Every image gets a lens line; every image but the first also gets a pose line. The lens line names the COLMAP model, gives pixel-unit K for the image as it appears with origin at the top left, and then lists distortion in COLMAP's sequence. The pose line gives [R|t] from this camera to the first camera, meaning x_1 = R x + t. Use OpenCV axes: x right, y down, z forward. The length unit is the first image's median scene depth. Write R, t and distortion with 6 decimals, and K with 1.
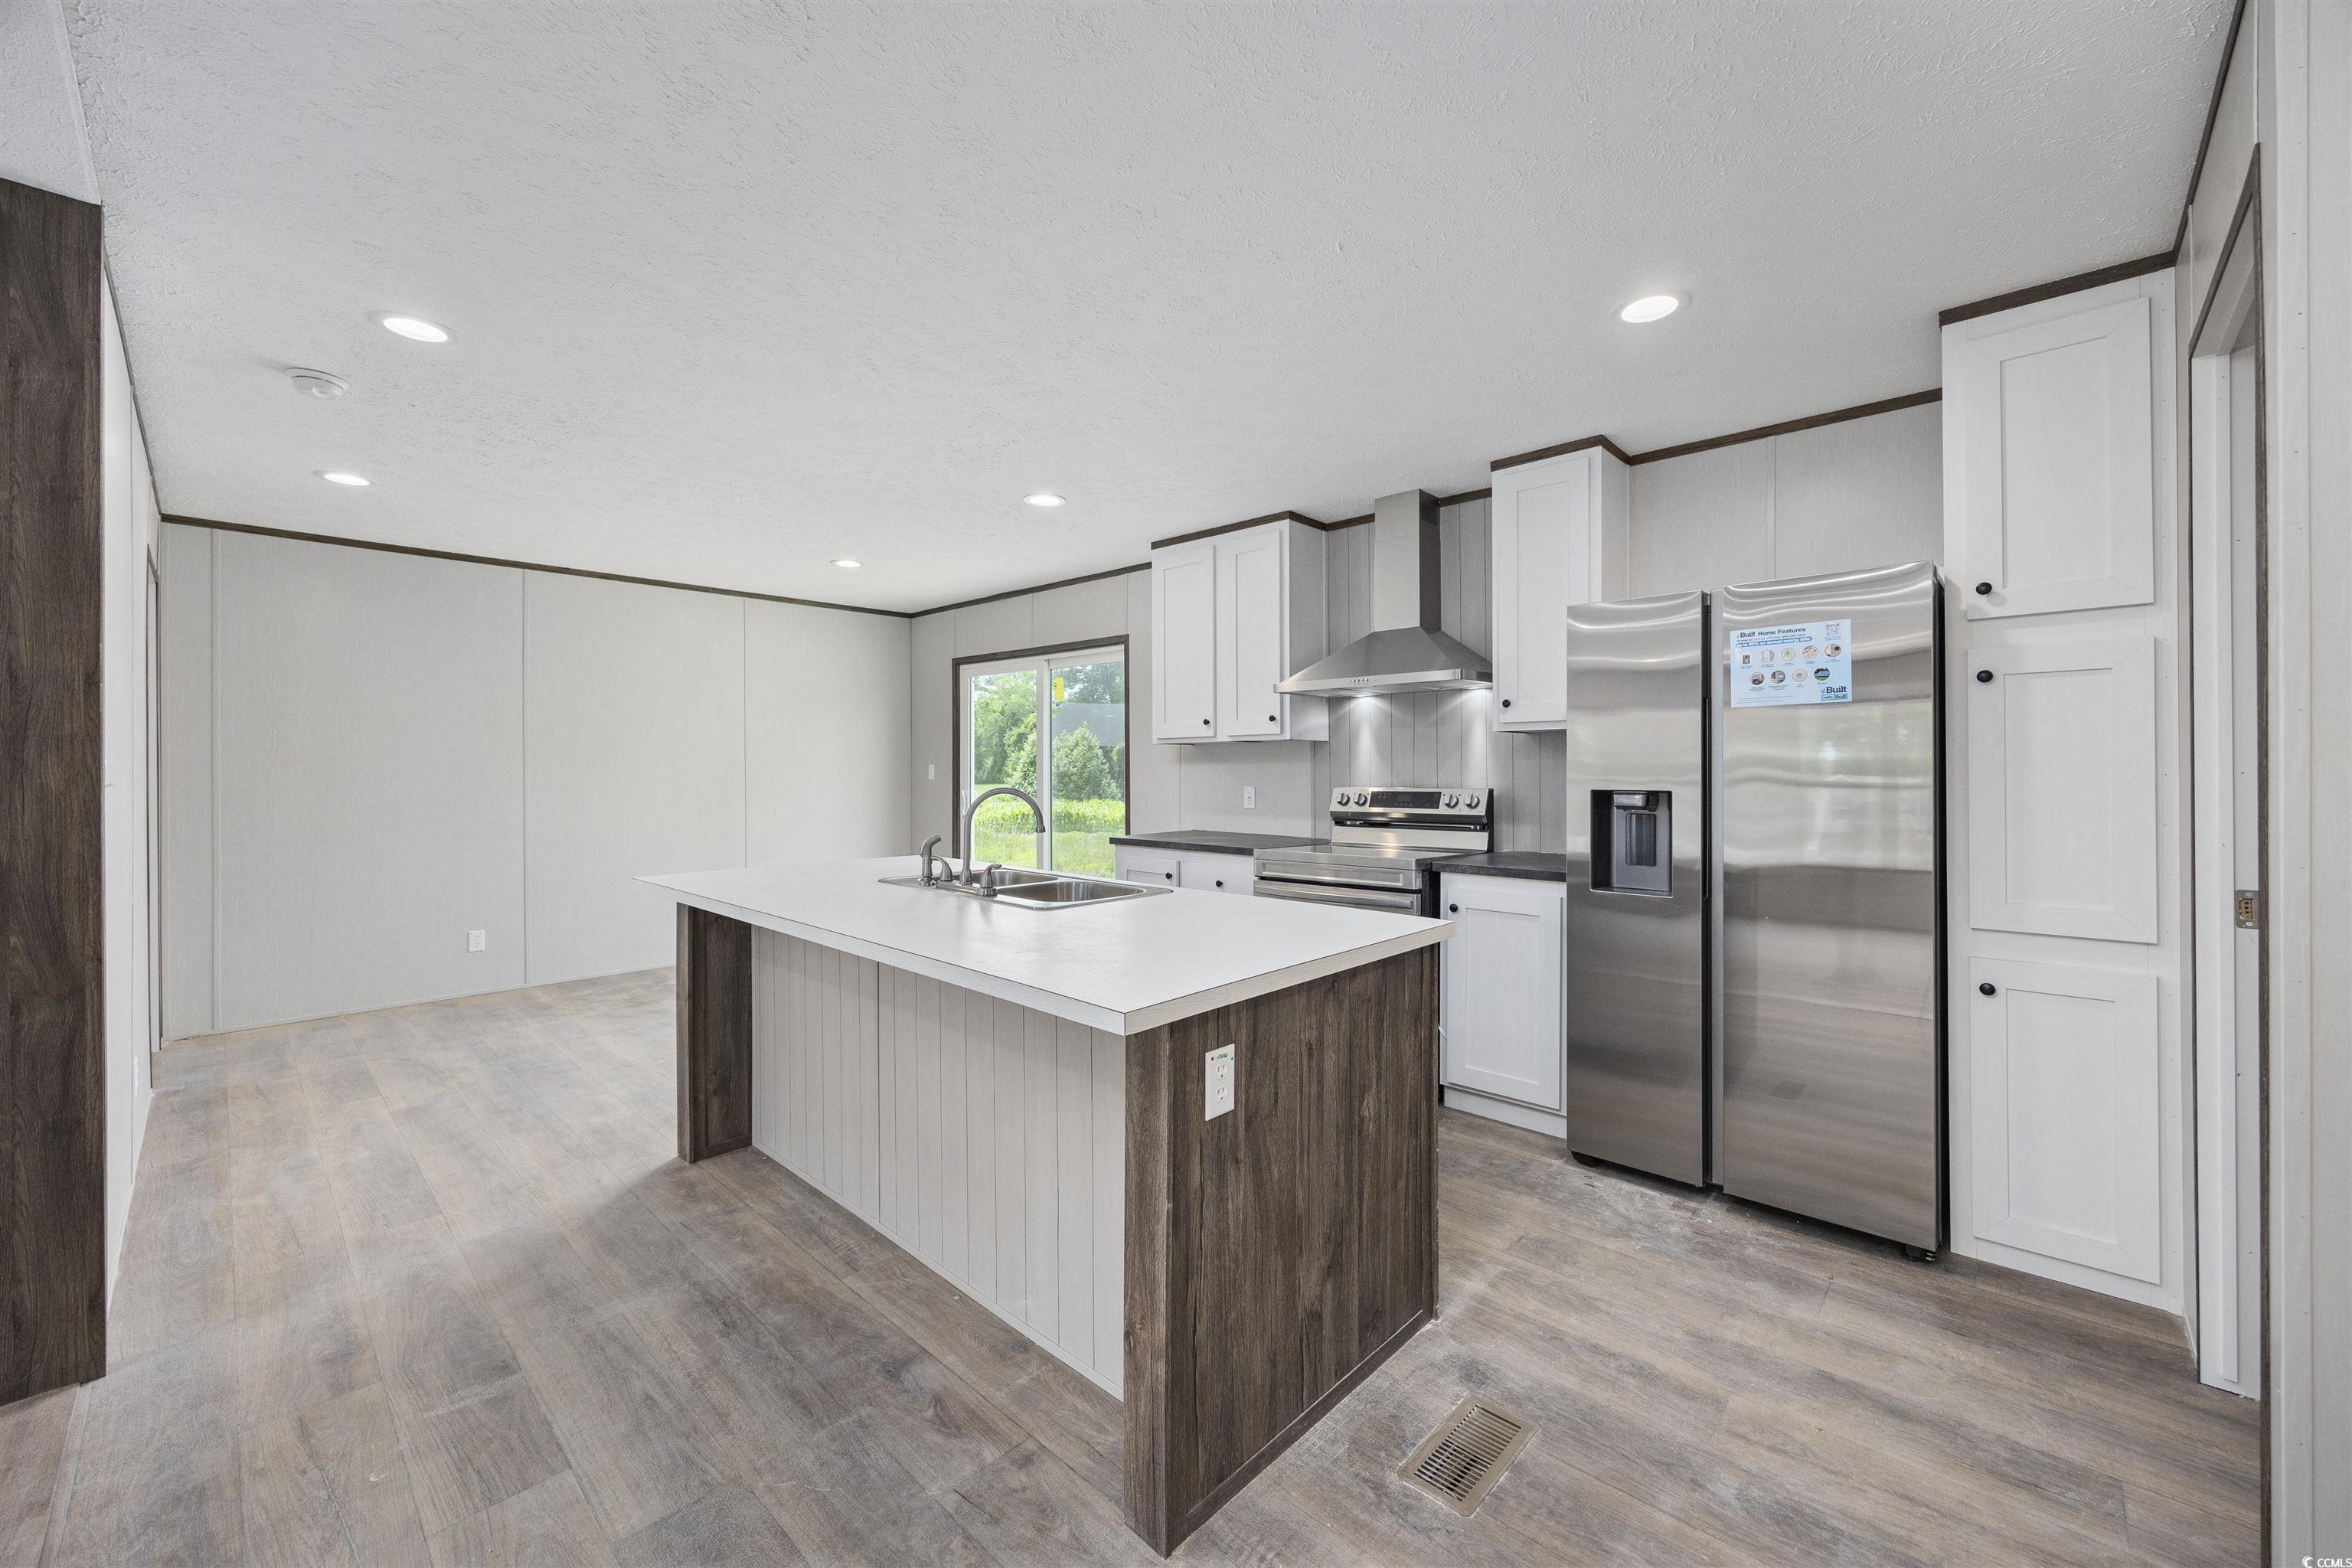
lens RADIAL K [[924.0, 0, 1168.7], [0, 924.0, 768.7], [0, 0, 1]] dist [0.001371, 0.000231]
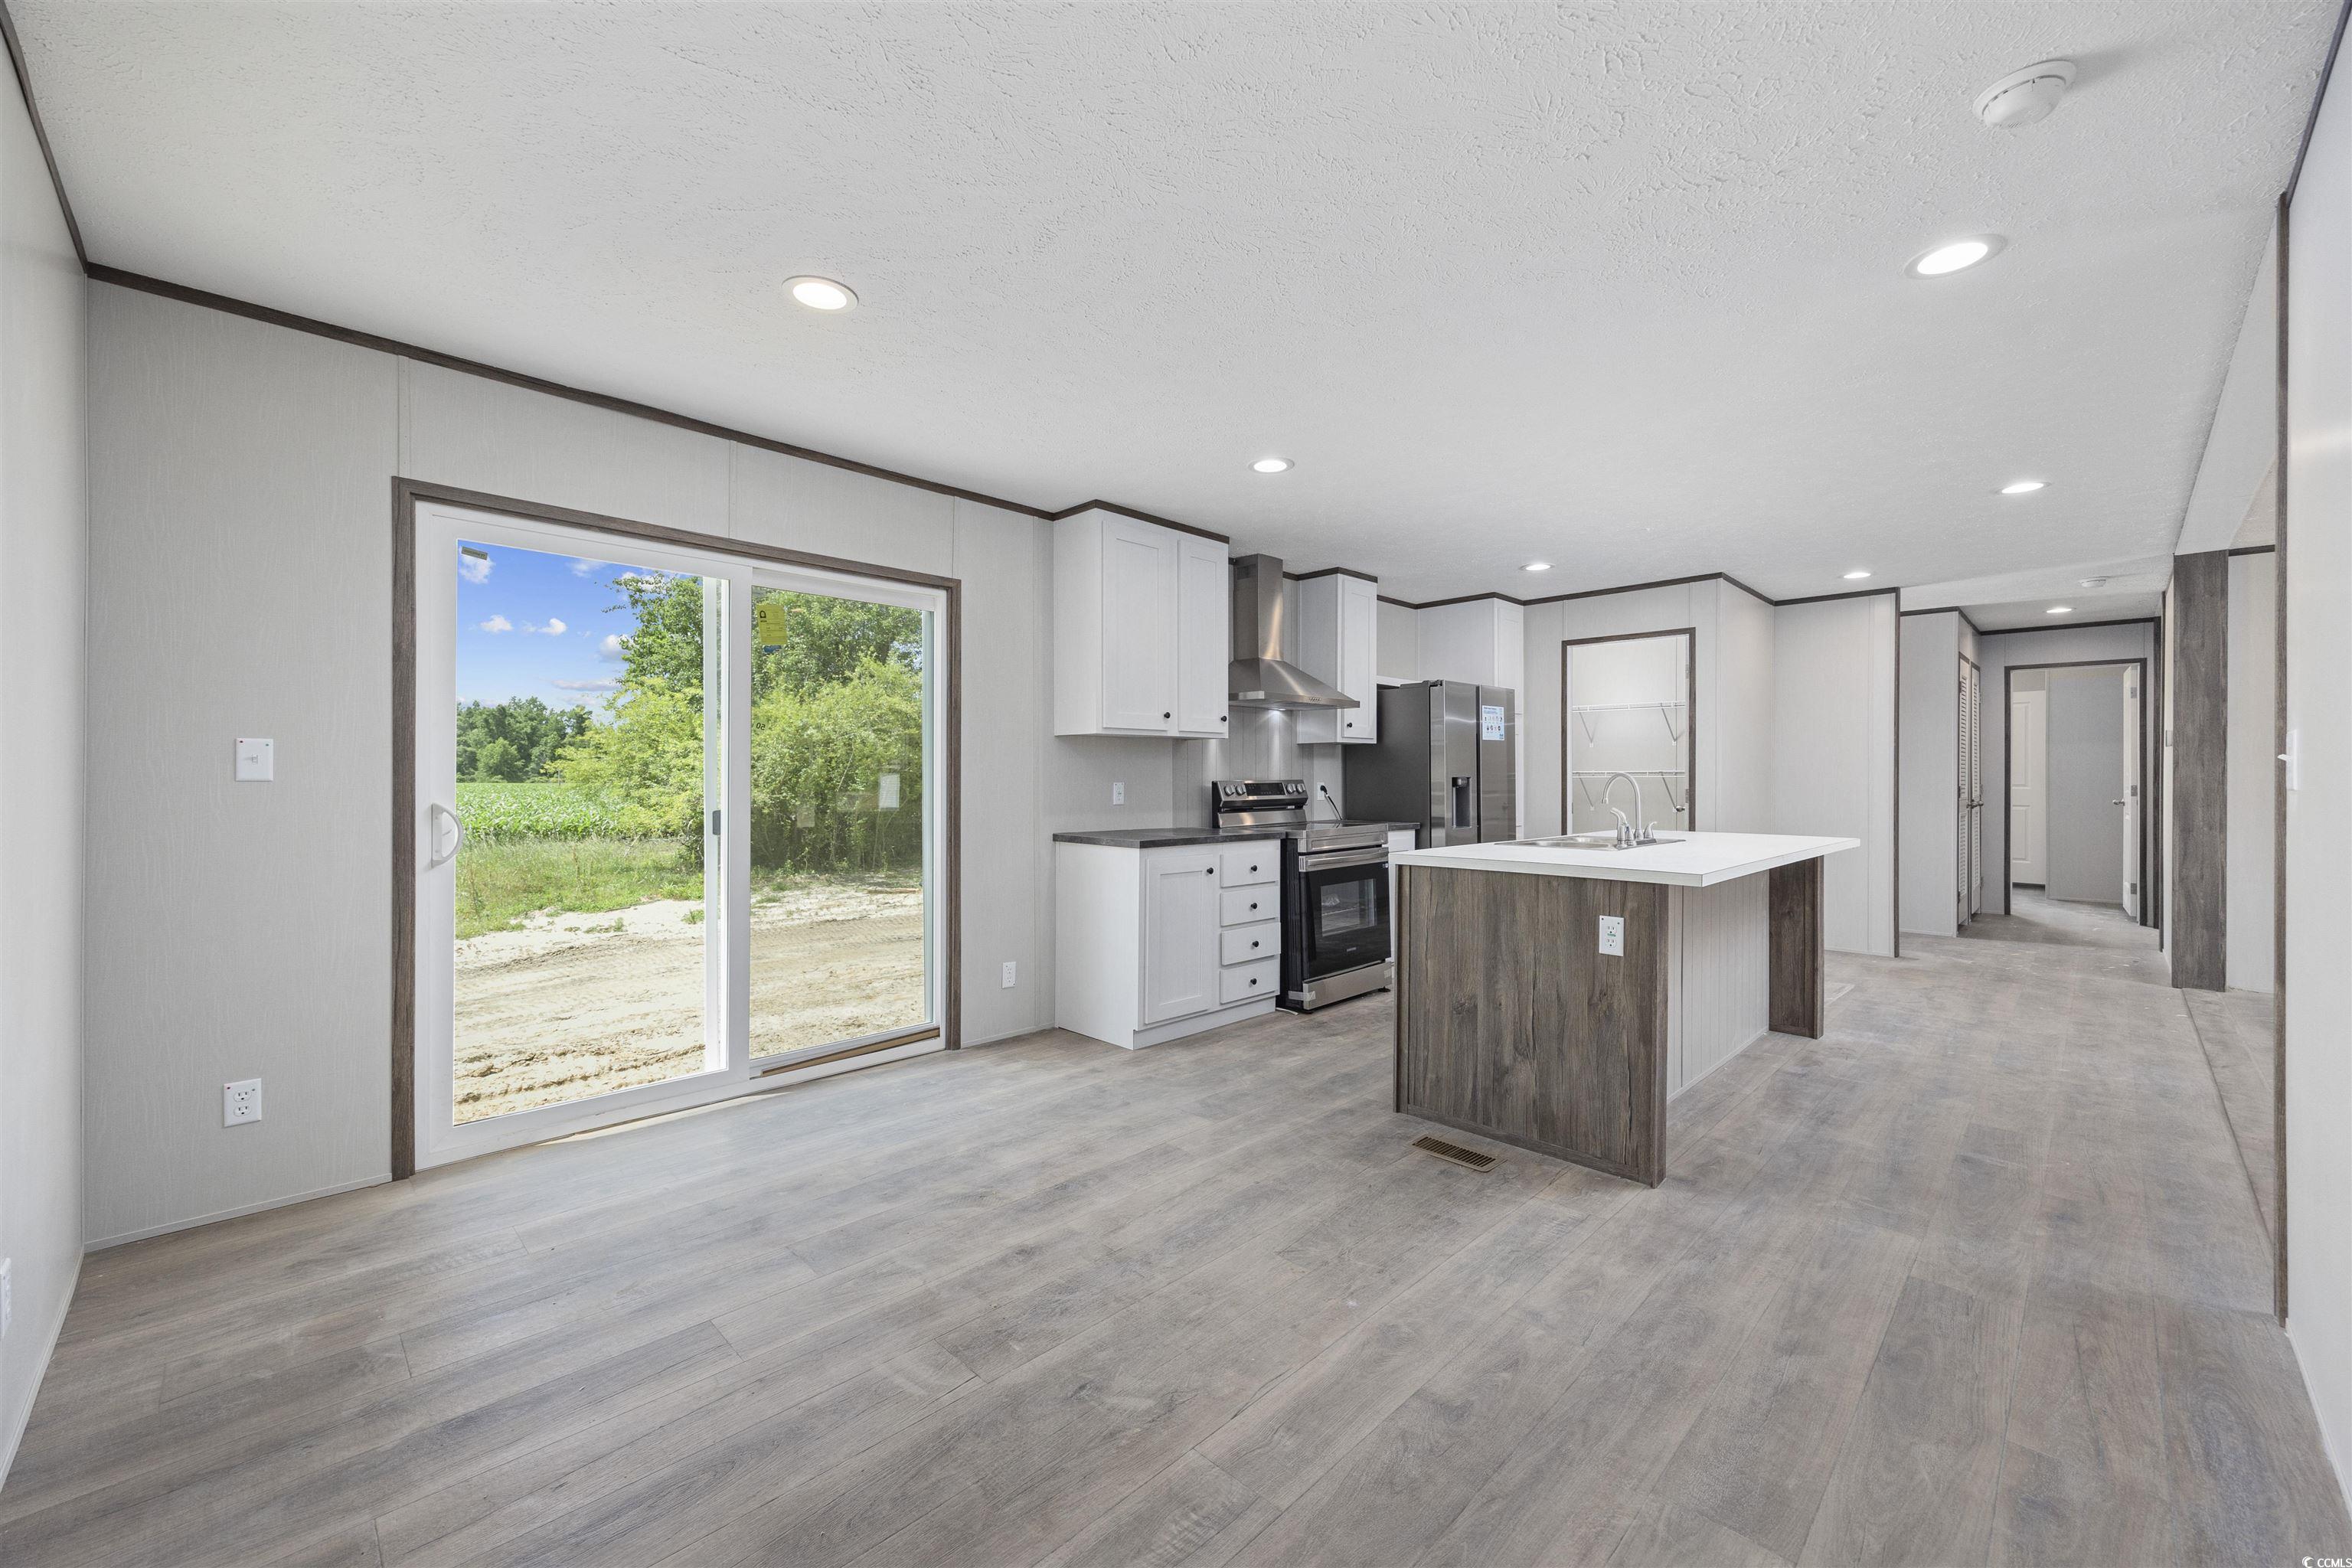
lens RADIAL K [[924.0, 0, 1232.8], [0, 924.0, 781.9], [0, 0, 1]] dist [0.001371, 0.000231]
pose [[-0.012063, -0.001092, 0.999927, -1.129144], [0.003610, 0.999993, 0.001135, 0.023013], [-0.999921, 0.003623, -0.012059, 1.133174]]
